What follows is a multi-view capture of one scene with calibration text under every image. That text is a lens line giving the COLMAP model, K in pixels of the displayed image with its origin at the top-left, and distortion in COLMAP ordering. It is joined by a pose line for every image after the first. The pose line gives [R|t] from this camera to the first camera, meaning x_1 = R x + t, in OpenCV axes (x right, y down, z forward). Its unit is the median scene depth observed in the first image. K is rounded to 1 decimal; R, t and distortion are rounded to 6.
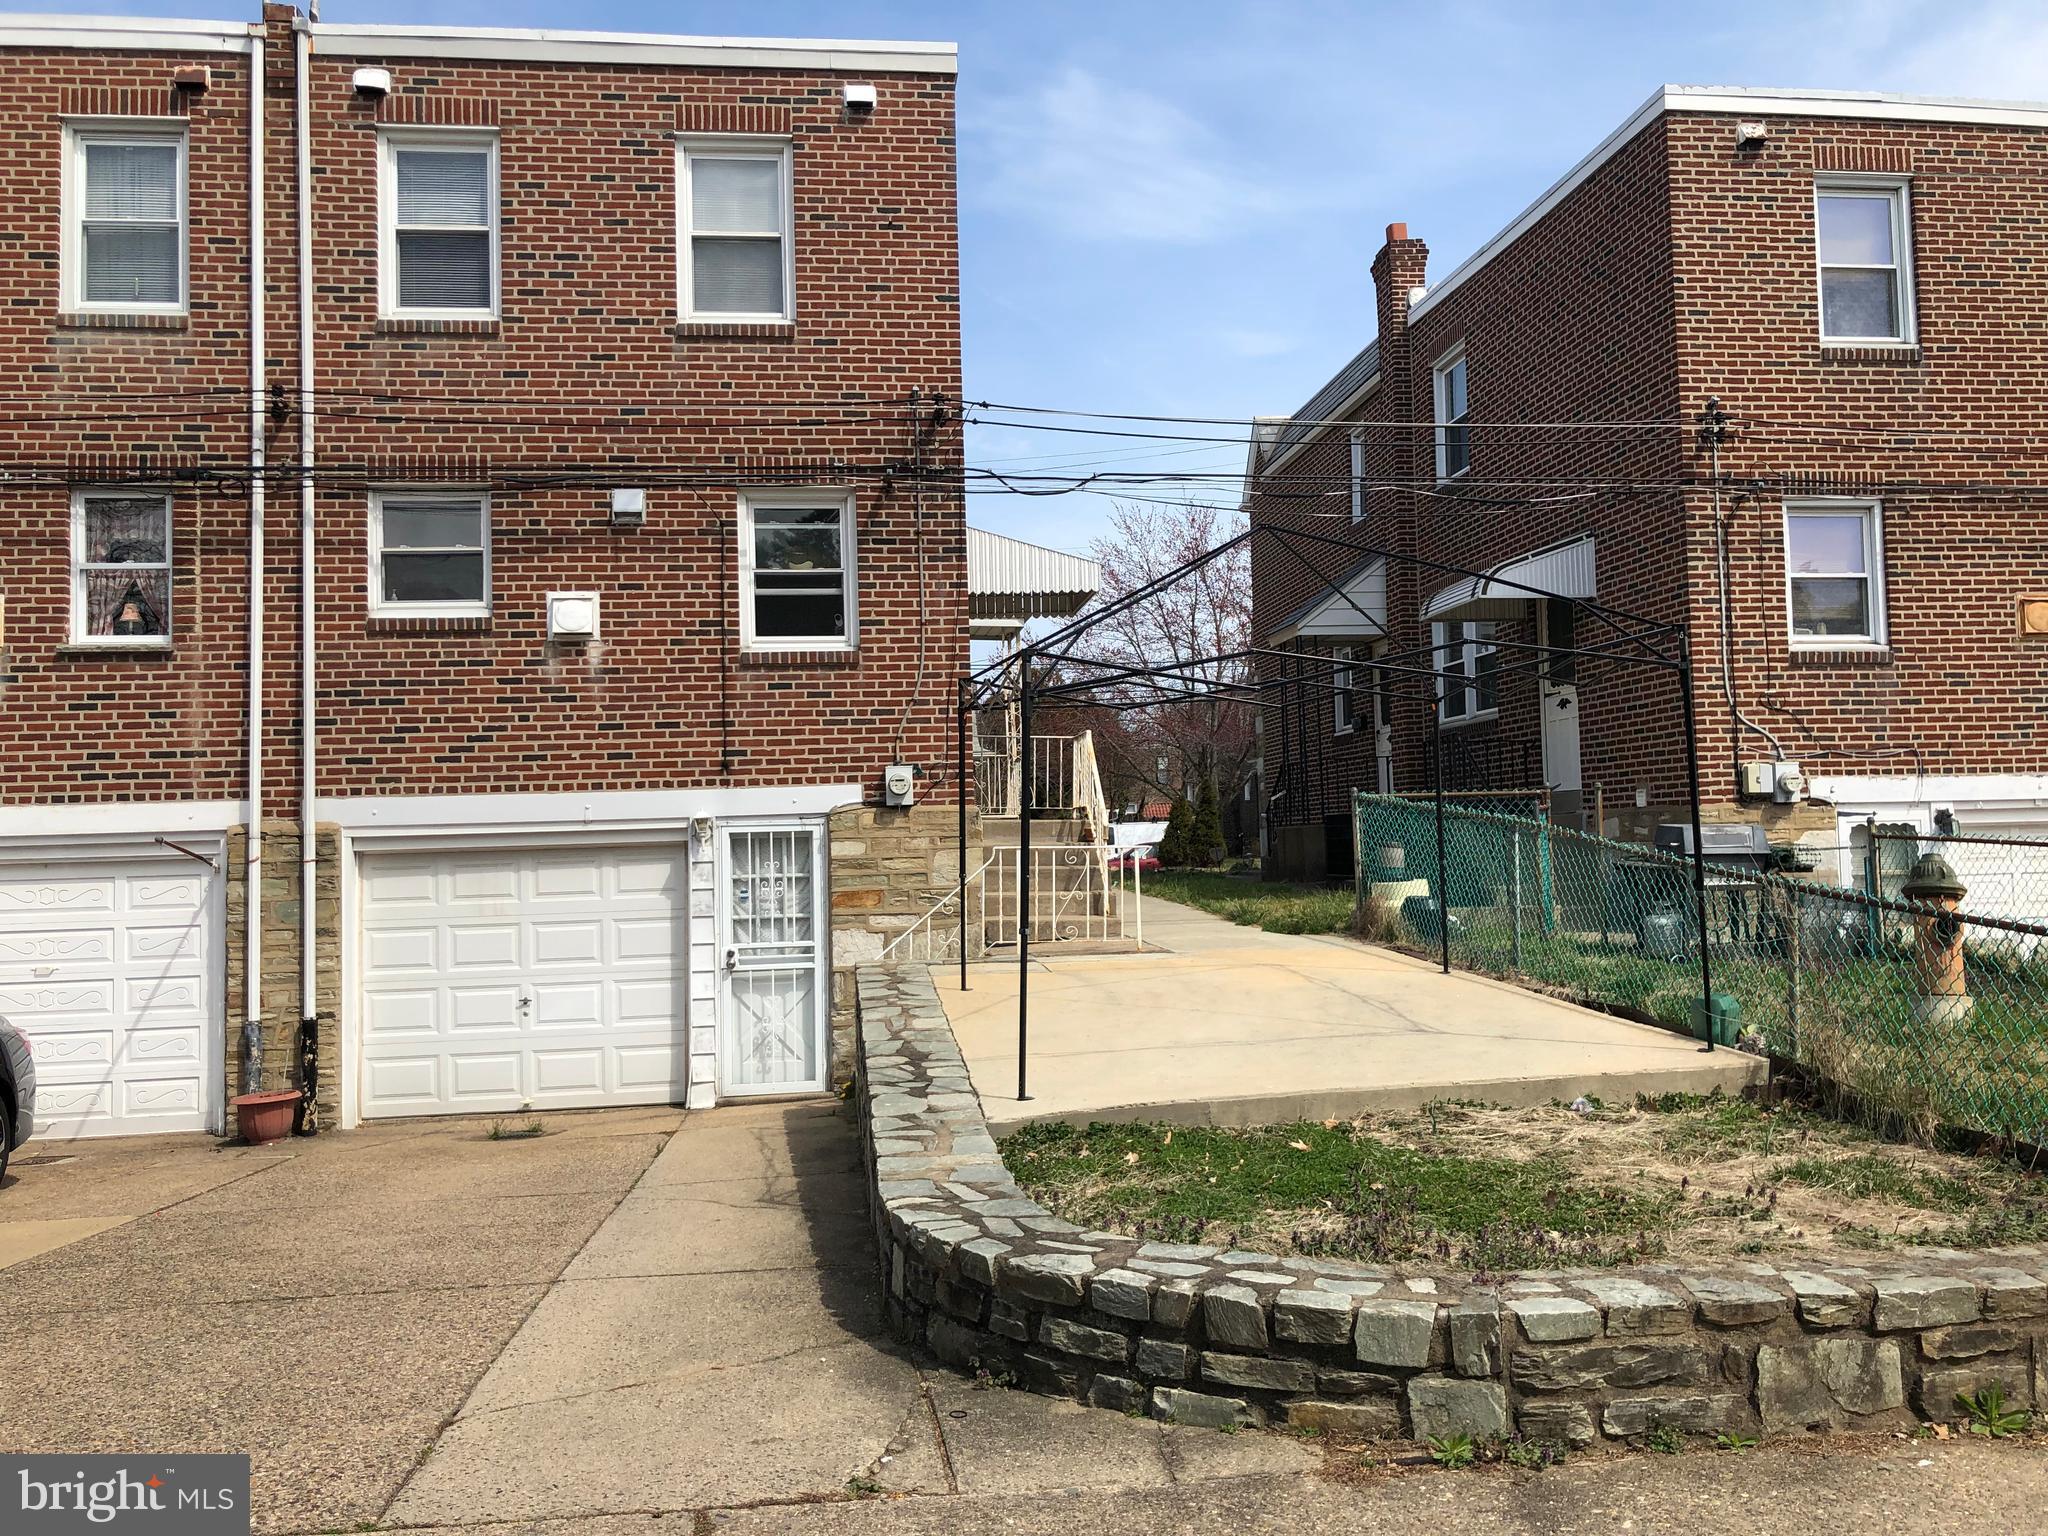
lens RADIAL K [[1663.1, 0, 1026.5], [0, 1663.1, 758.3], [0, 0, 1]] dist [0.025795, -0.019390]
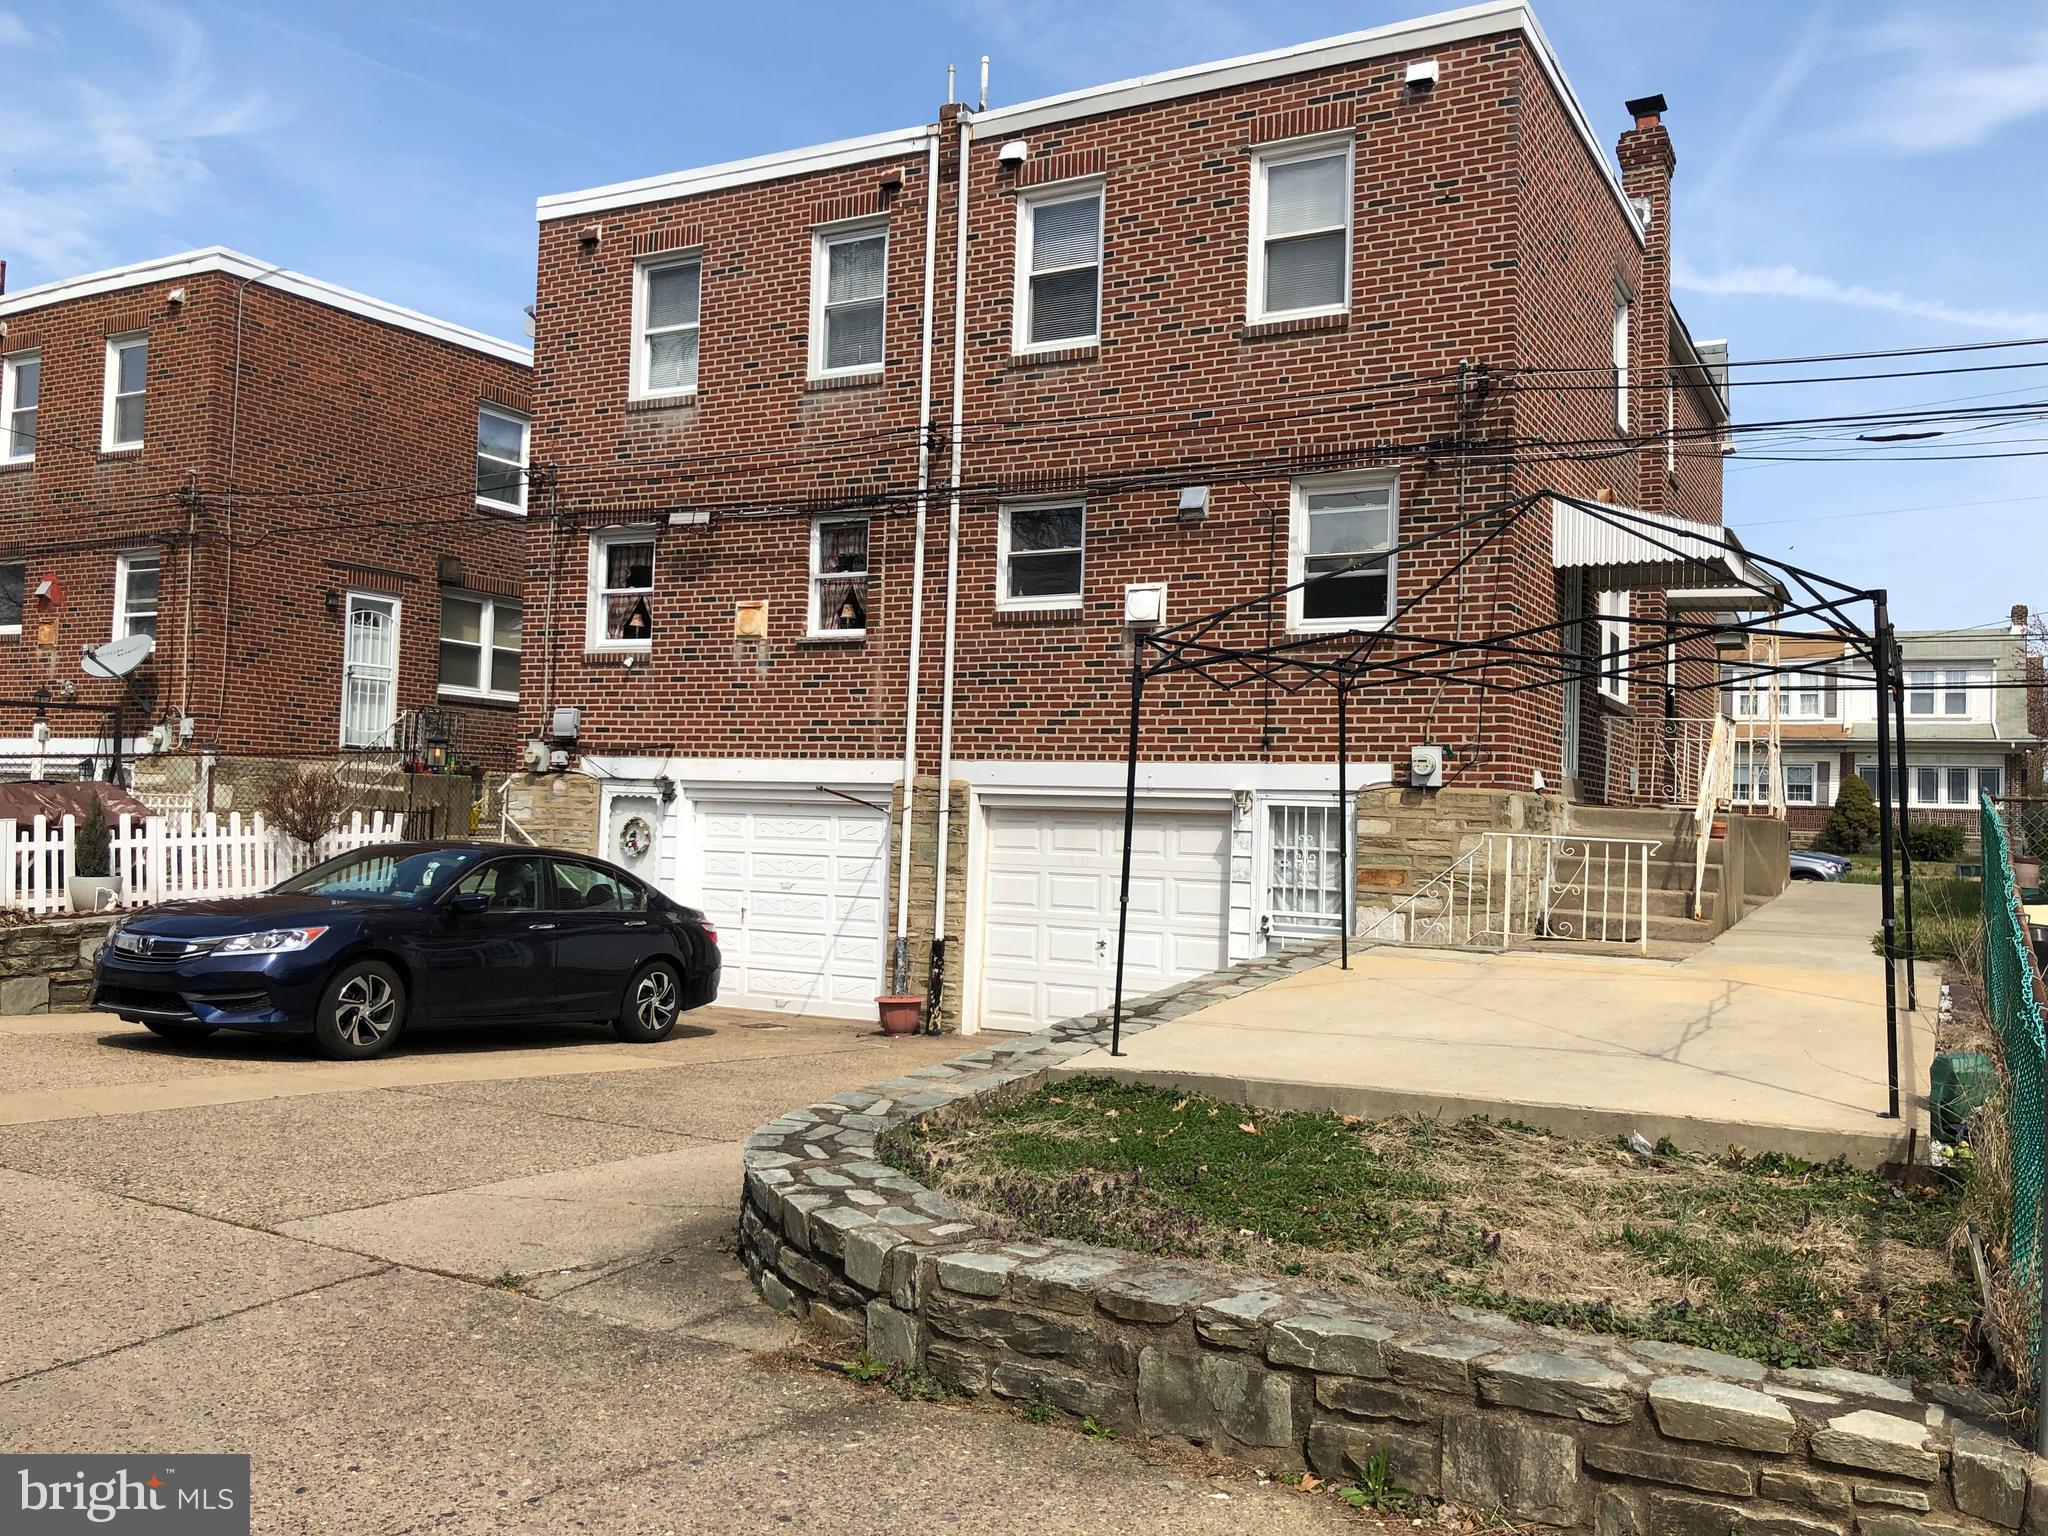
lens RADIAL K [[1648.4, 0, 1026.2], [0, 1648.4, 760.5], [0, 0, 1]] dist [0.118322, -0.352013]
pose [[0.807389, 0.030566, -0.589228, 0.319285], [-0.021405, 0.999517, 0.022518, -0.004274], [0.589631, -0.005568, 0.807653, 0.058028]]
